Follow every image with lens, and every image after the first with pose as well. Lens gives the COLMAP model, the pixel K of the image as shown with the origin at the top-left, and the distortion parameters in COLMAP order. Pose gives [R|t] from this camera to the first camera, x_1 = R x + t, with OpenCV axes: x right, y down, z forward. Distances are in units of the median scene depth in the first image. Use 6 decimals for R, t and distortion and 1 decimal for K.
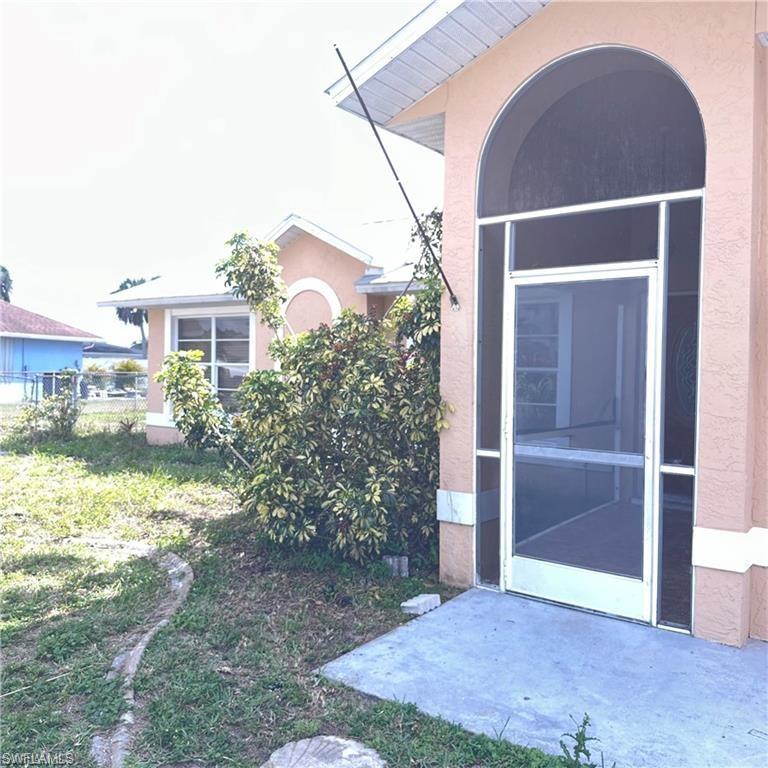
lens RADIAL K [[713.5, 0, 384.9], [0, 713.5, 392.2], [0, 0, 1]] dist [0.149656, -0.301310]
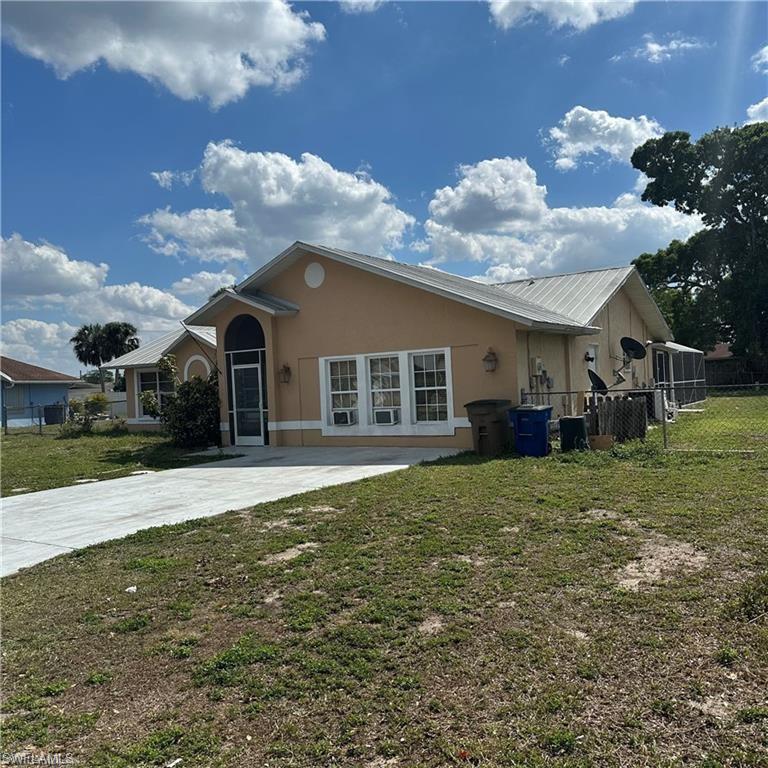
lens RADIAL K [[713.5, 0, 384.9], [0, 713.5, 392.2], [0, 0, 1]] dist [0.149656, -0.301310]
pose [[0.995916, -0.063333, 0.064351, 0.733301], [0.064757, 0.997695, -0.020294, 0.113017], [-0.062917, 0.024378, 0.997721, -2.949015]]
